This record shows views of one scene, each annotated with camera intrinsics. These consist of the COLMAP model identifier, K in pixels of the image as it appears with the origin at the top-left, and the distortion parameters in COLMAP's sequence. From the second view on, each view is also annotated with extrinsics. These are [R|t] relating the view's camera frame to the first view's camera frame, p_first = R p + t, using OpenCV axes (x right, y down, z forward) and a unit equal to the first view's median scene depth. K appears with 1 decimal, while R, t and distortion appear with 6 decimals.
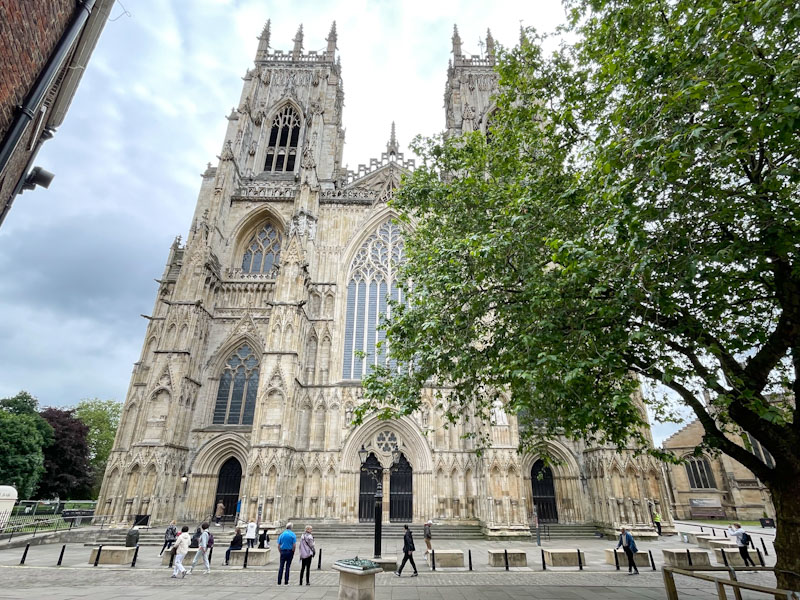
lens RADIAL K [[426.2, 0, 403.0], [0, 426.2, 304.4], [0, 0, 1]] dist [-0.007320, 0.000229]
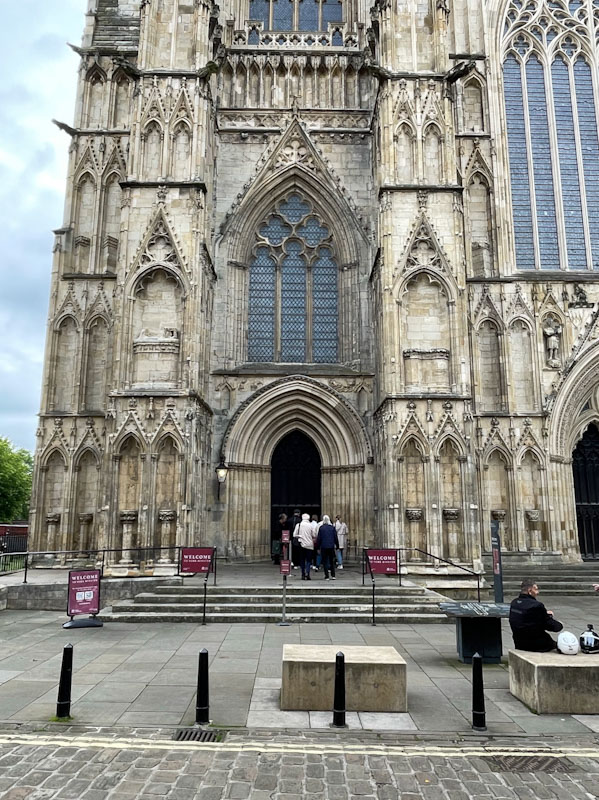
lens RADIAL K [[616.0, 0, 298.1], [0, 616.0, 400.6], [0, 0, 1]] dist [0.002406, -0.013742]
pose [[0.999998, 0.000152, -0.002168, -0.403984], [0.000340, 0.974314, 0.225196, 0.178352], [0.002147, -0.225196, 0.974311, 0.360131]]
